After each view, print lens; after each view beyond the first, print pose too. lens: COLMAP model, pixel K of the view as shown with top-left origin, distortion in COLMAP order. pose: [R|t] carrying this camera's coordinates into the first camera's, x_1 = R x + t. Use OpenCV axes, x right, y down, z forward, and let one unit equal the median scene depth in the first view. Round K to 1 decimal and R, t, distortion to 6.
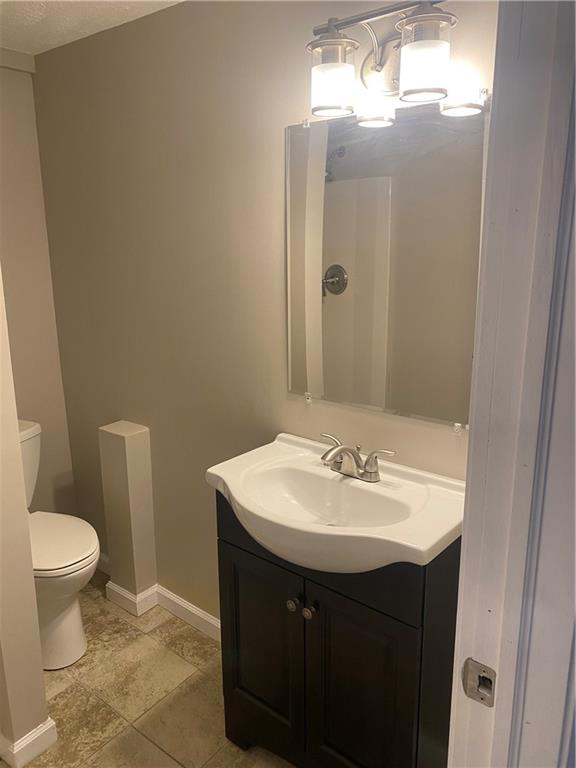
lens RADIAL K [[595.4, 0, 284.6], [0, 595.4, 379.8], [0, 0, 1]] dist [0.040208, -0.035986]
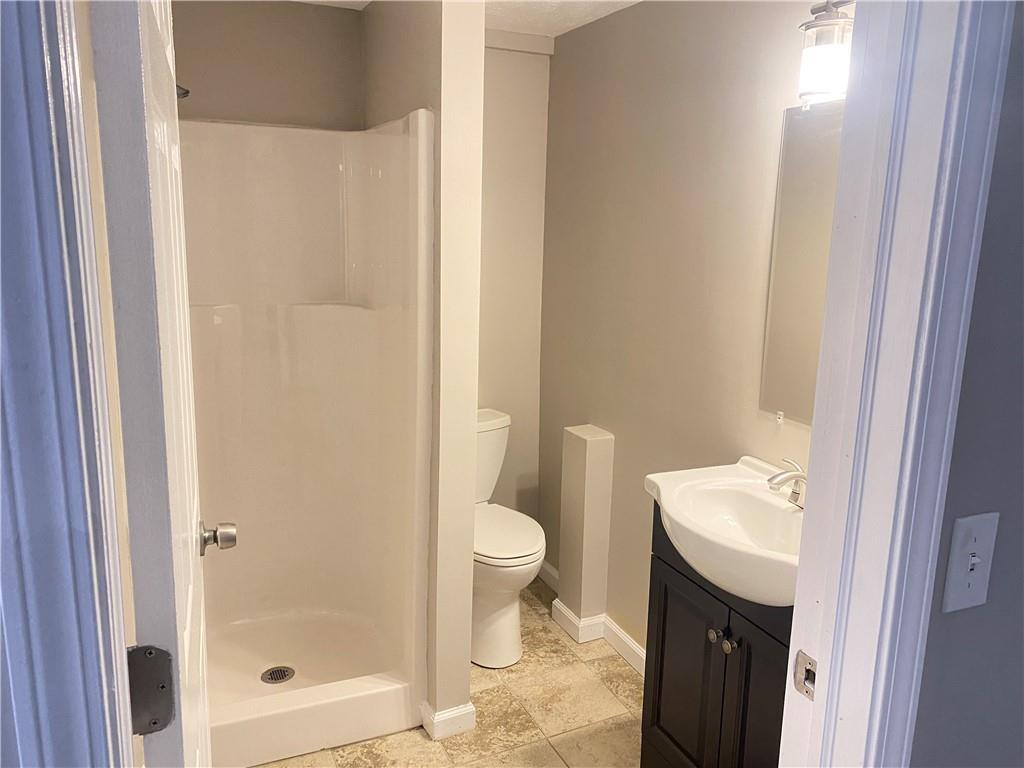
lens RADIAL K [[793.9, 0, 507.0], [0, 793.9, 383.7], [0, 0, 1]] dist [0.040208, -0.035986]
pose [[0.894357, 0.117583, -0.431625, 0.158344], [-0.132871, 0.991119, -0.005318, 0.035851], [0.427166, 0.062107, 0.902038, -0.183735]]
